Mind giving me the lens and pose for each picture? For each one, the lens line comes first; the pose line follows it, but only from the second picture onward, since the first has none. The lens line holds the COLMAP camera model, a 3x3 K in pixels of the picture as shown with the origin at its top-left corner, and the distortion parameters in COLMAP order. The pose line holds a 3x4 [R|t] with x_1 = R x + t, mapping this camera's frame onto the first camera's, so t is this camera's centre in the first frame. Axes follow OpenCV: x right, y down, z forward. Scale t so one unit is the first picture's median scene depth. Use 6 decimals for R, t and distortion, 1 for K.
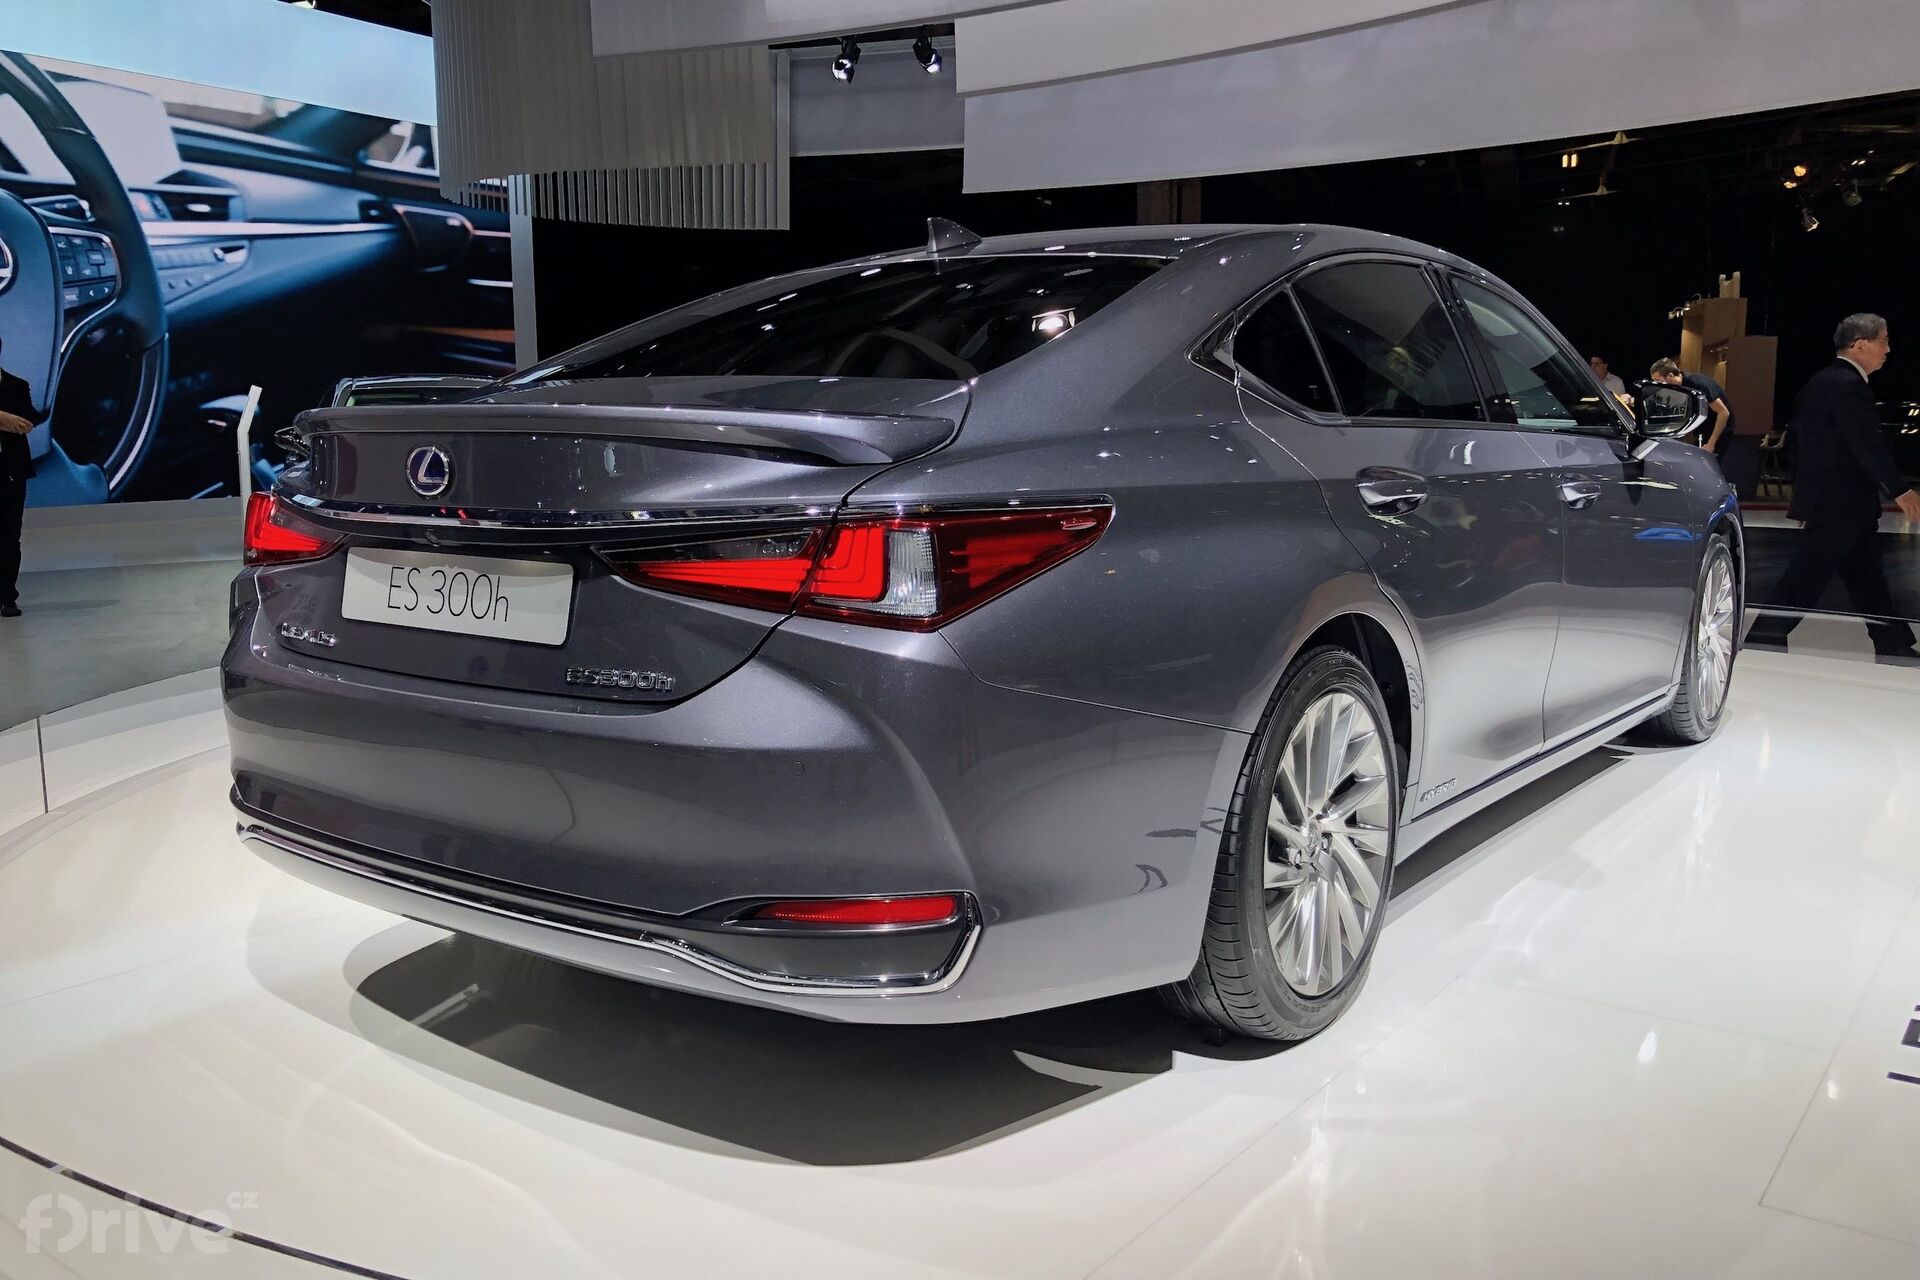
lens RADIAL K [[1580.3, 0, 964.8], [0, 1580.3, 643.0], [0, 0, 1]] dist [-0.061533, 0.107936]
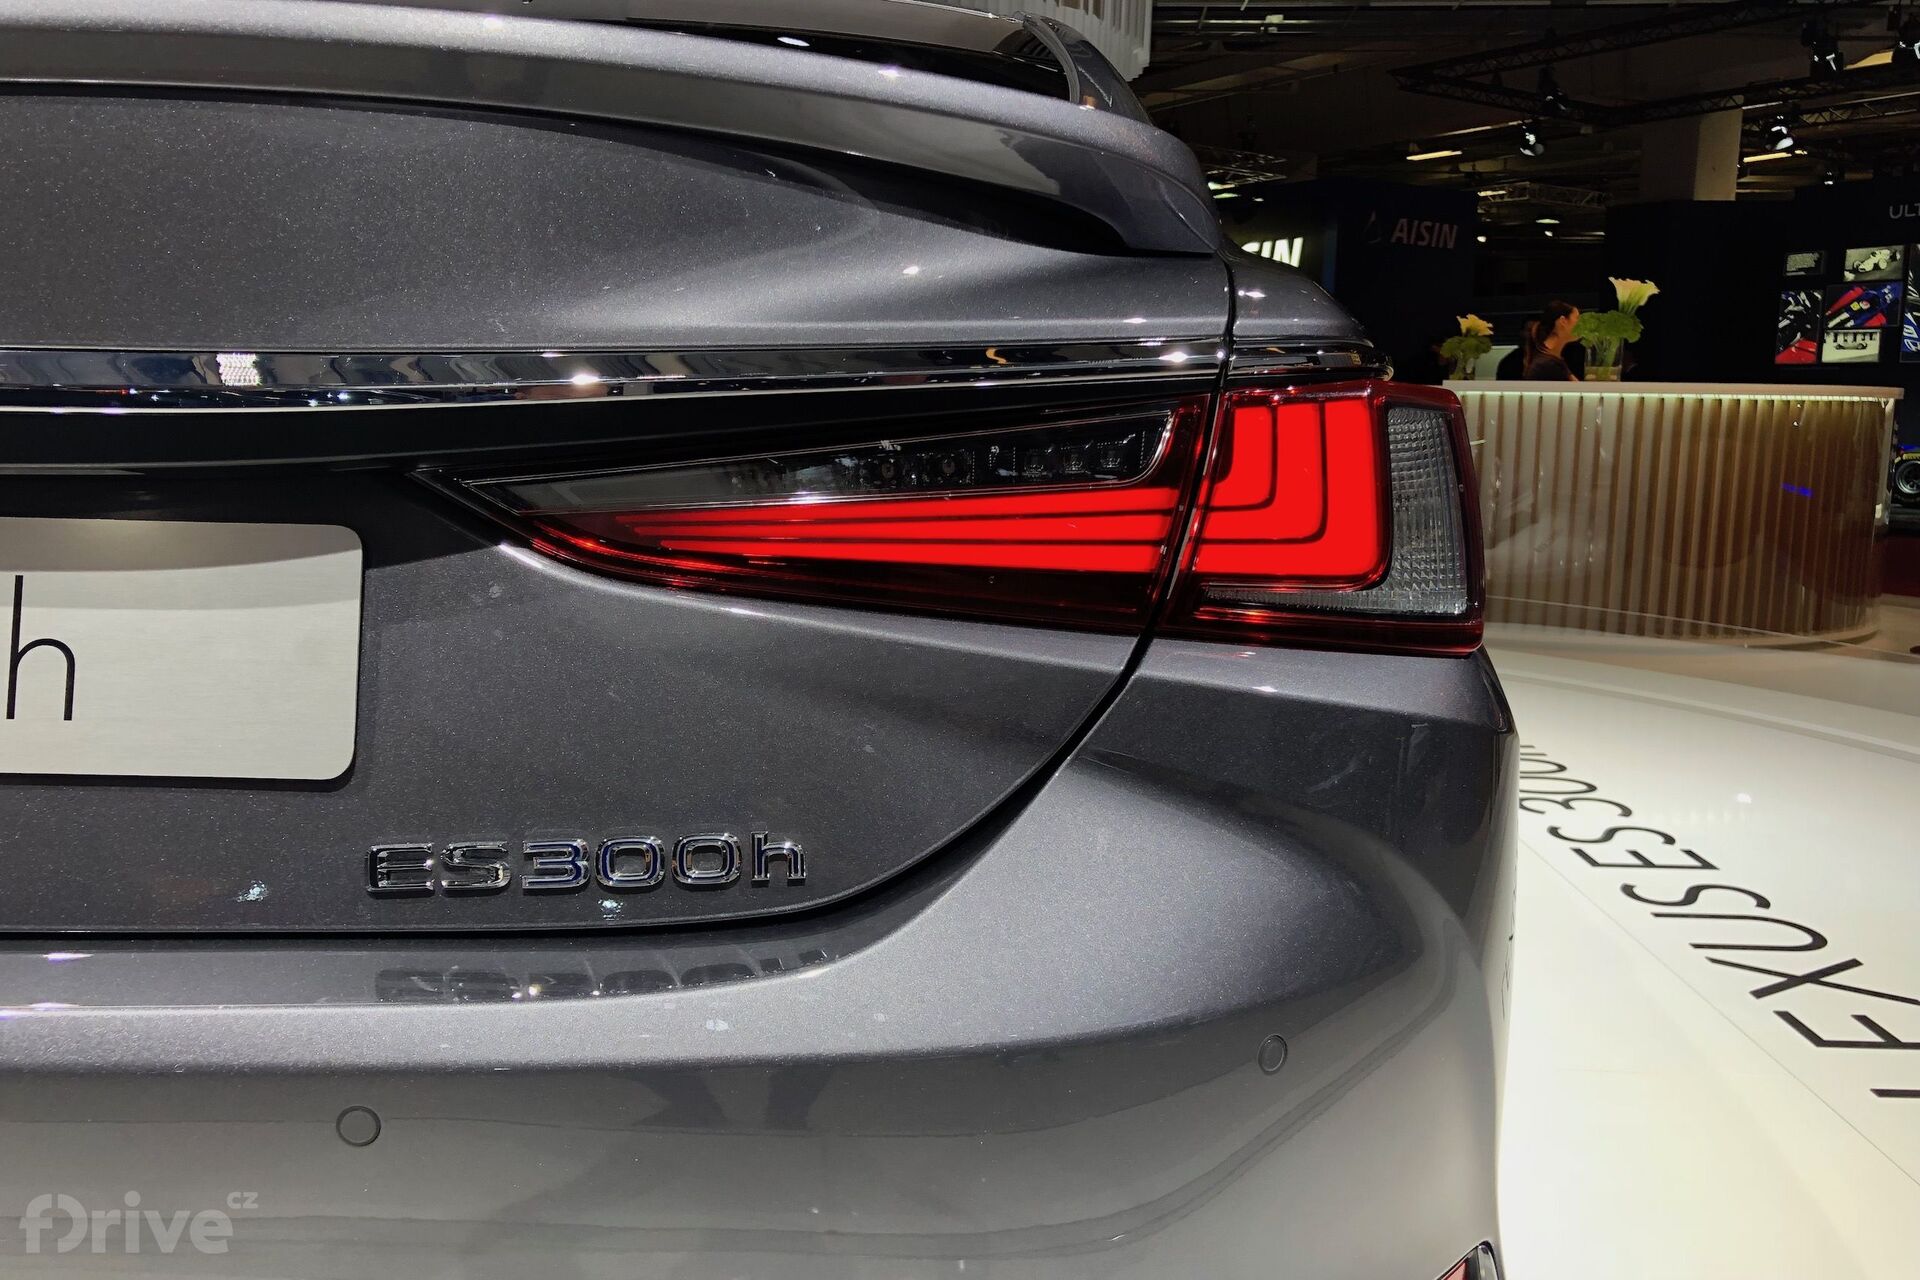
lens RADIAL K [[1577.4, 0, 956.5], [0, 1577.4, 637.3], [0, 0, 1]] dist [-0.002064, 0.011578]
pose [[0.789173, -0.091579, 0.607305, -0.374528], [0.052115, 0.995239, 0.082355, -0.050681], [-0.611956, -0.033343, 0.790188, 0.729779]]
